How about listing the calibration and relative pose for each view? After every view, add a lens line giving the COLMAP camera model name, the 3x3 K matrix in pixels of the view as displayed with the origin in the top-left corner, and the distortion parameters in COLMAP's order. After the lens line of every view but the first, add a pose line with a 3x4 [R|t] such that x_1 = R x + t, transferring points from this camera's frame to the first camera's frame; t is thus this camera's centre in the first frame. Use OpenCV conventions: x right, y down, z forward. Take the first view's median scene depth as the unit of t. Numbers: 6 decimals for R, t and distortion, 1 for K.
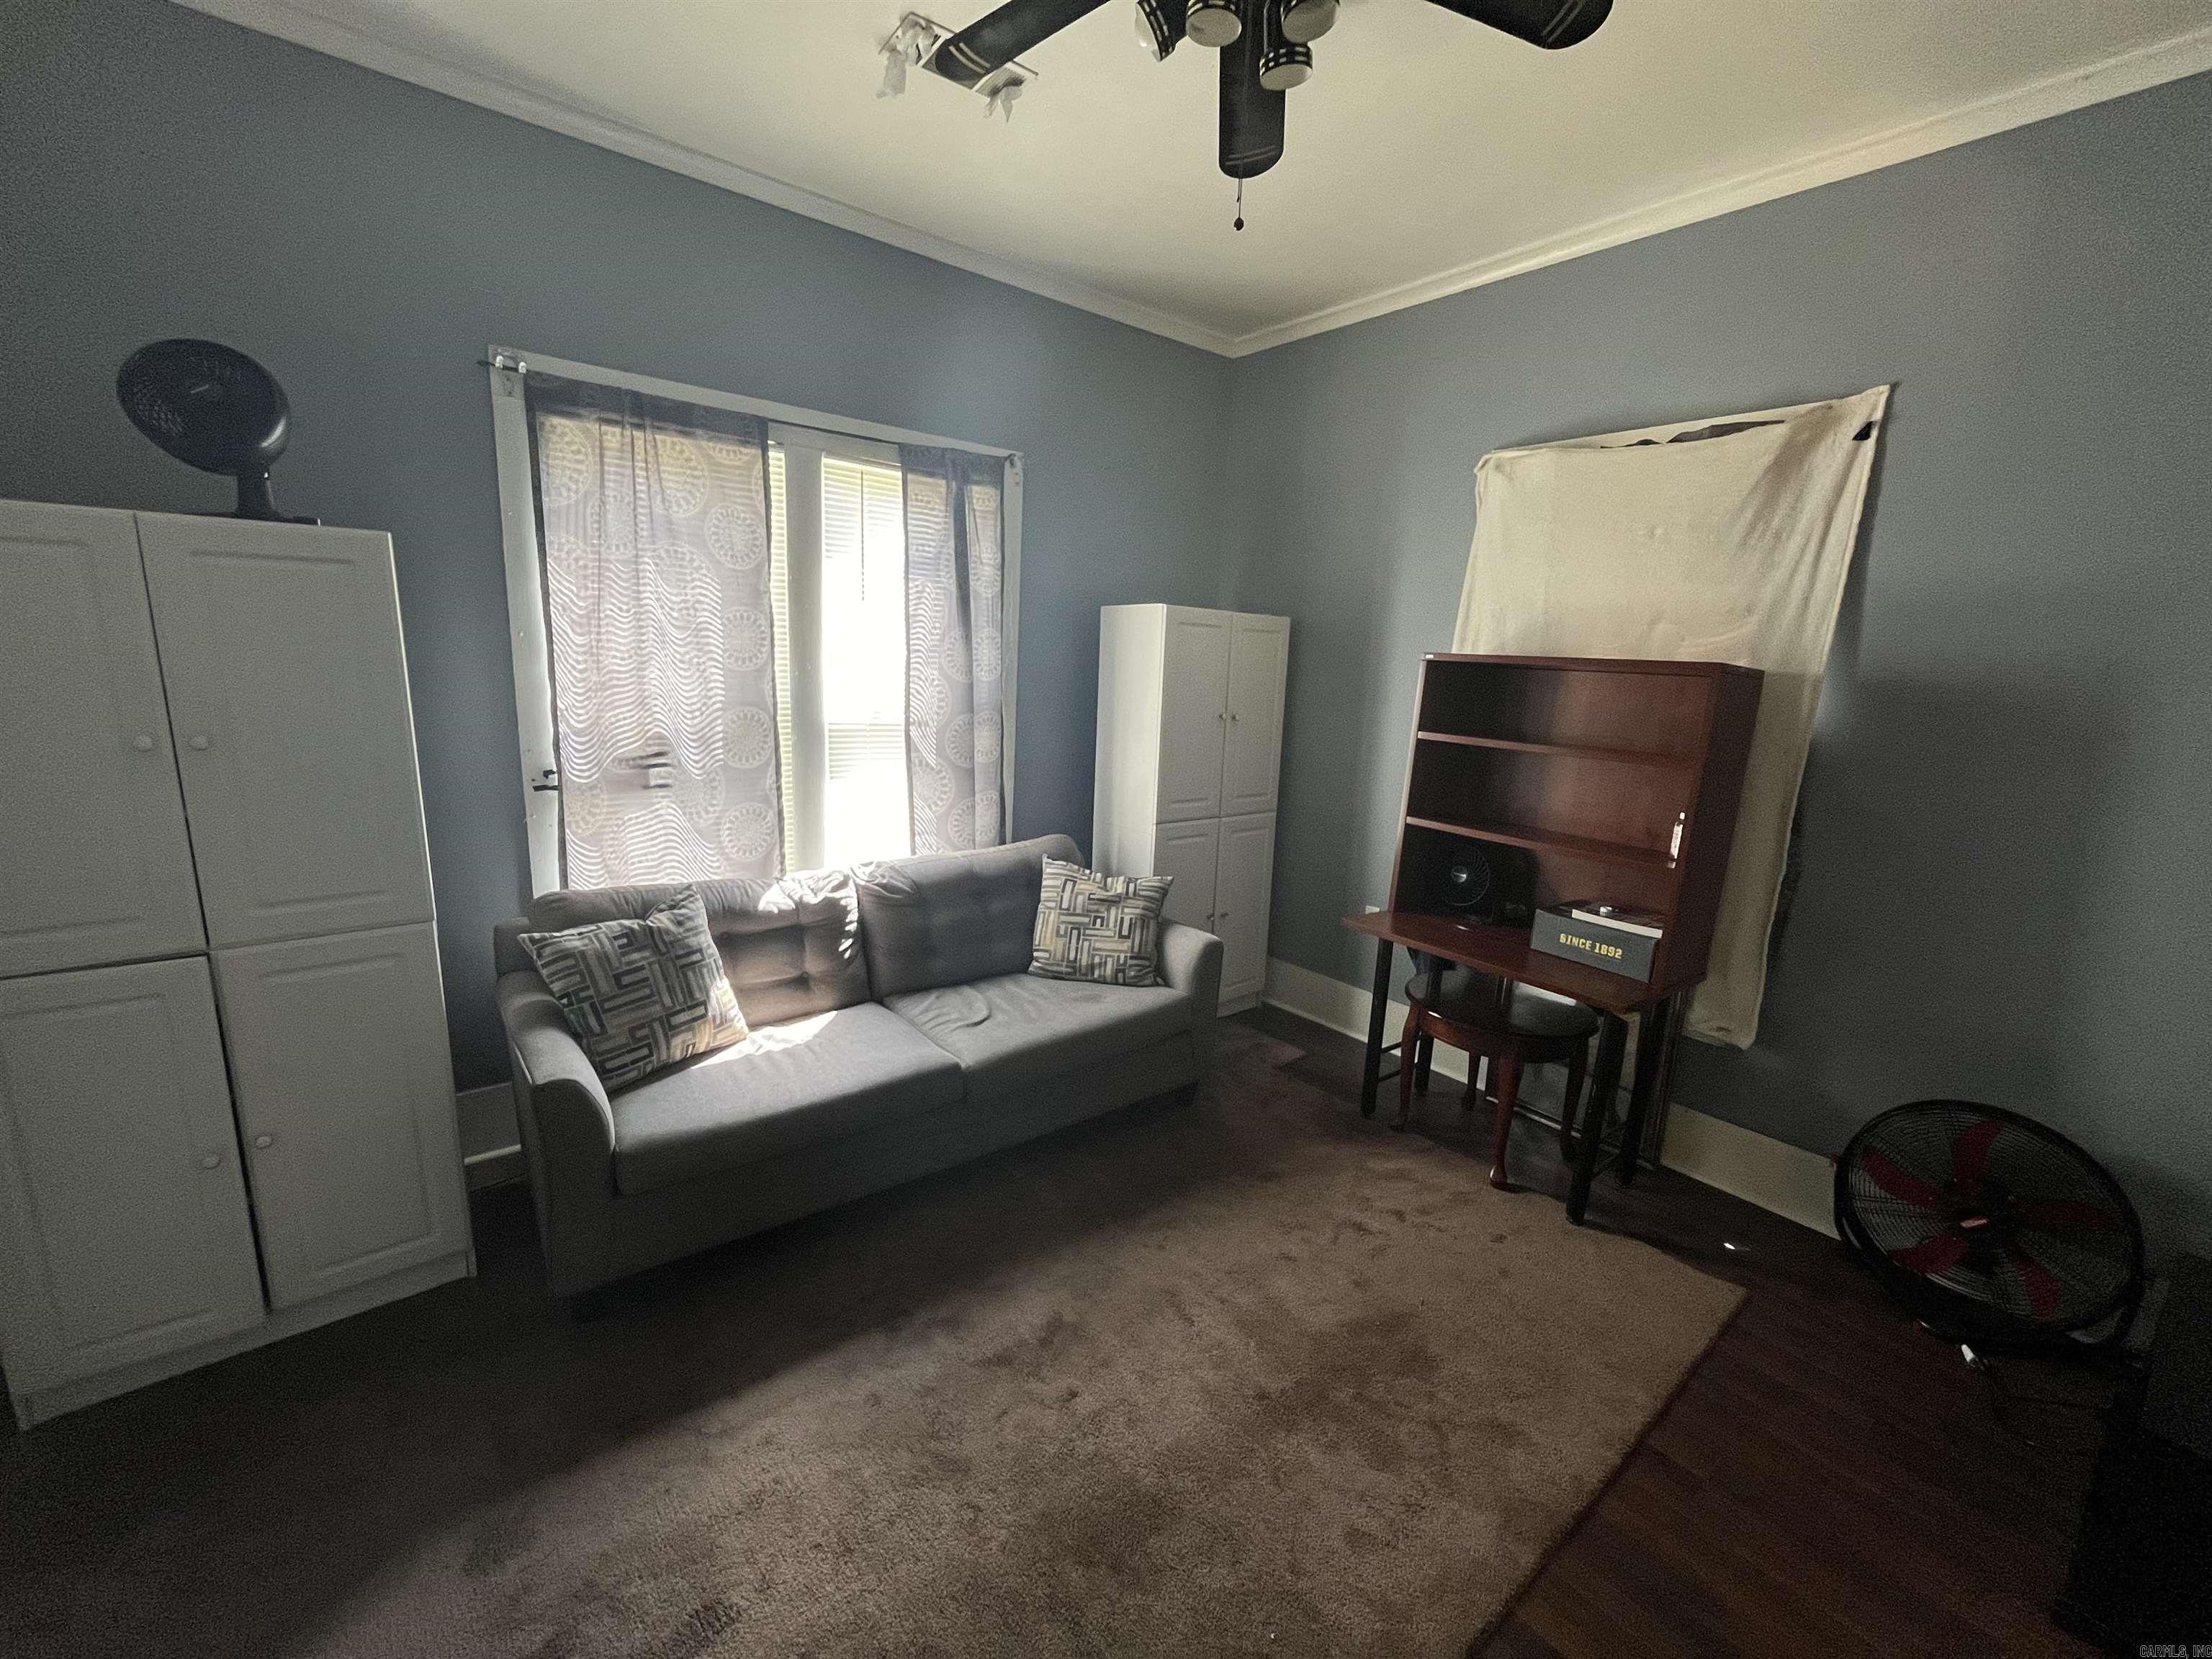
lens RADIAL K [[899.1, 0, 1109.6], [0, 899.1, 831.9], [0, 0, 1]] dist [-0.001652, -0.000238]
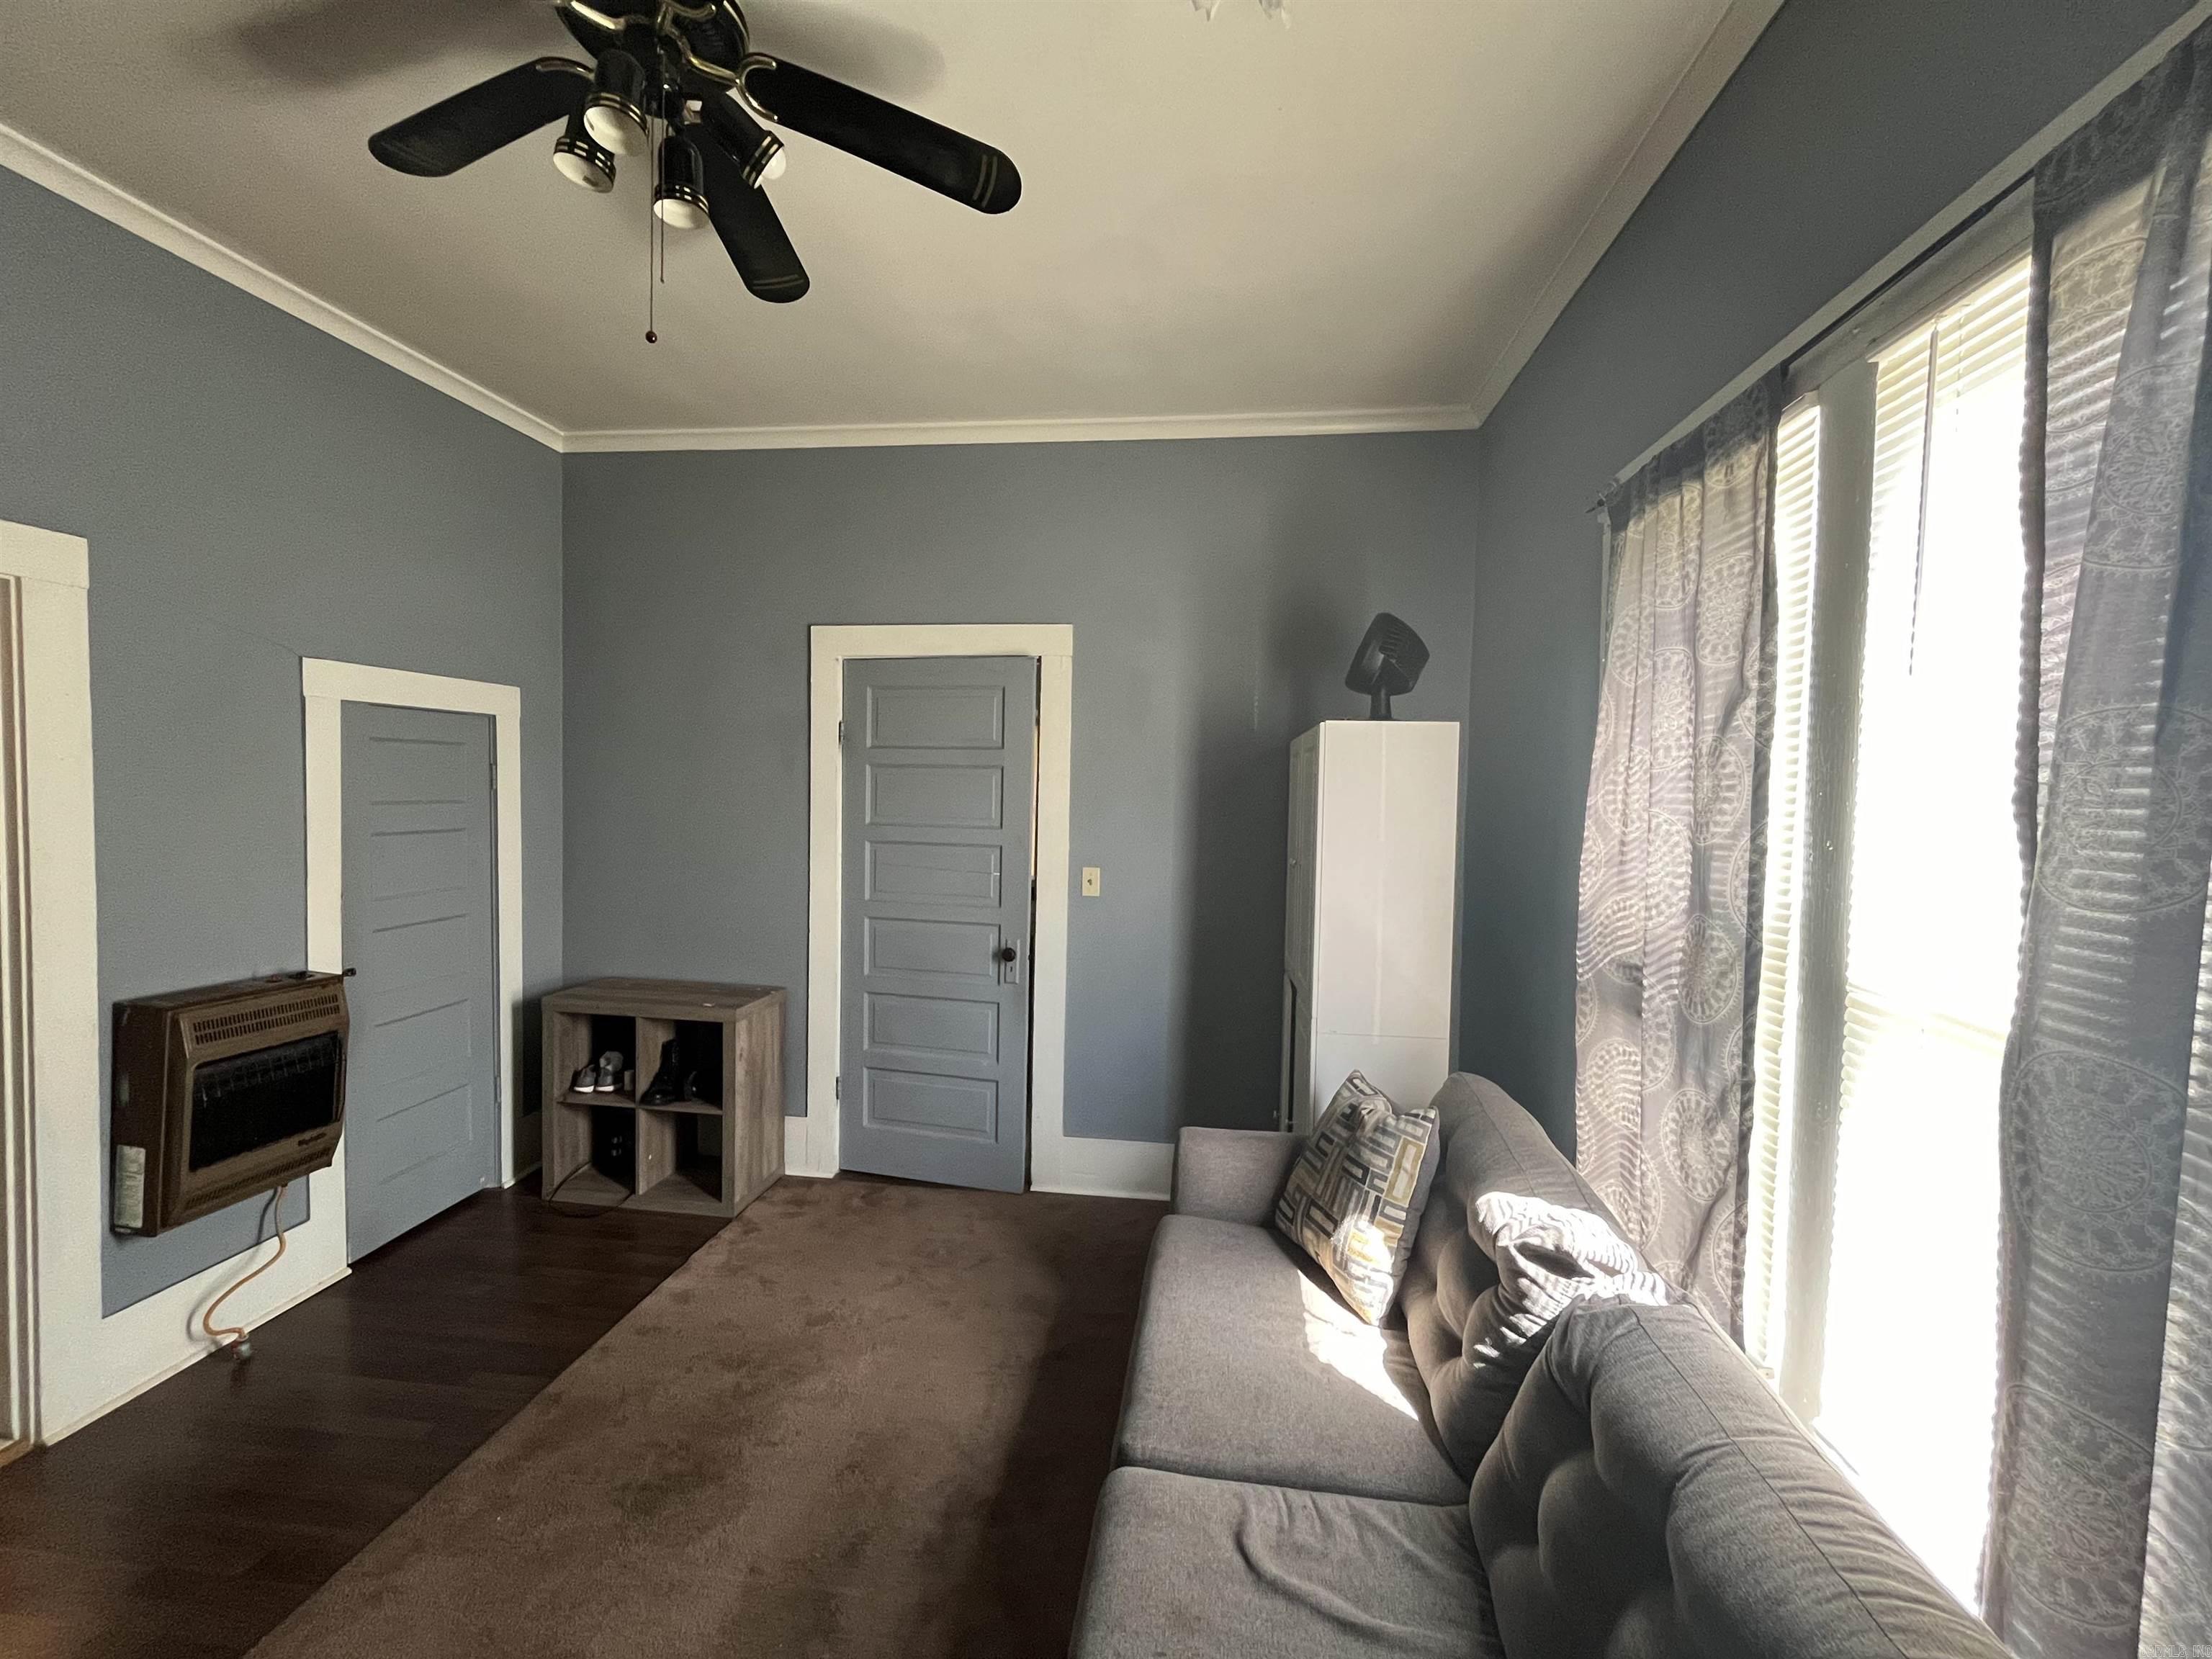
lens RADIAL K [[909.1, 0, 1106.0], [0, 909.1, 829.5], [0, 0, 1]] dist [-0.000125, 0.000124]
pose [[-0.724132, -0.023197, -0.689271, 0.240097], [-0.176661, 0.972327, 0.152874, -0.212633], [0.666651, 0.232468, -0.708192, 1.165417]]
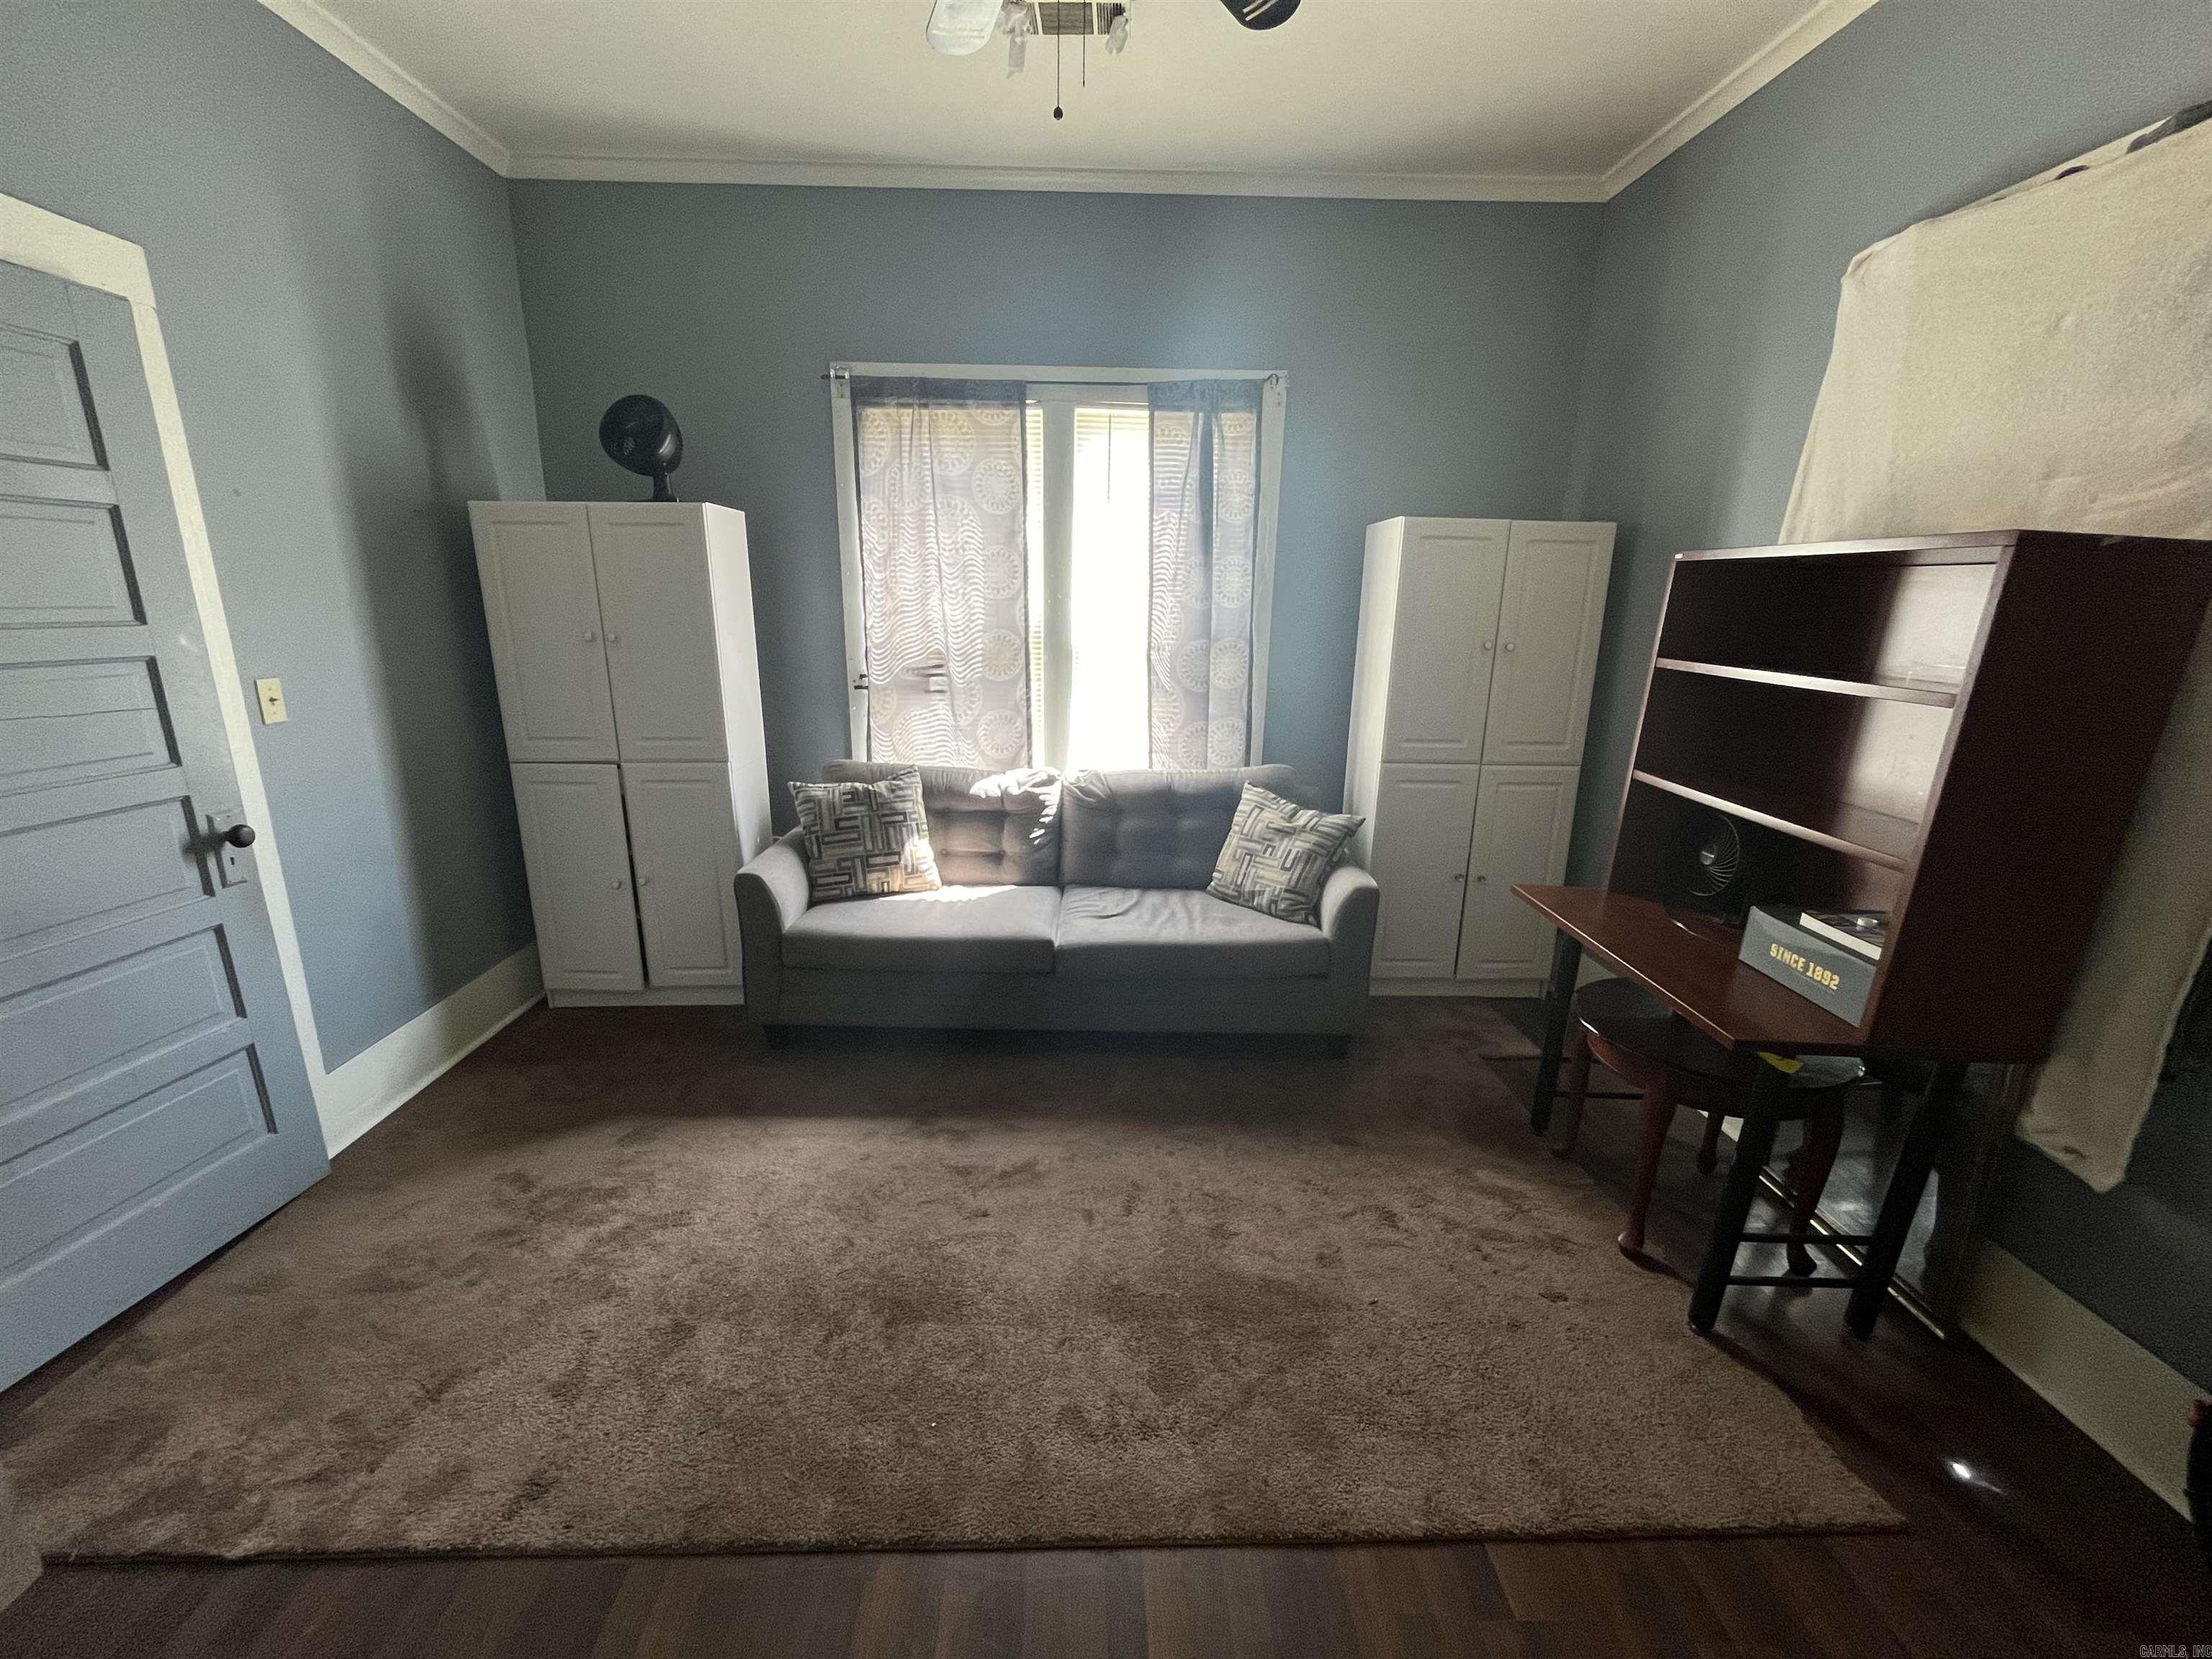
lens RADIAL K [[902.5, 0, 1100.0], [0, 902.5, 831.8], [0, 0, 1]] dist [0.000391, 0.000324]
pose [[0.791038, 0.127695, -0.598292, 0.476445], [-0.101359, 0.991813, 0.077672, 0.024046], [0.603312, -0.000799, 0.797505, 0.113410]]
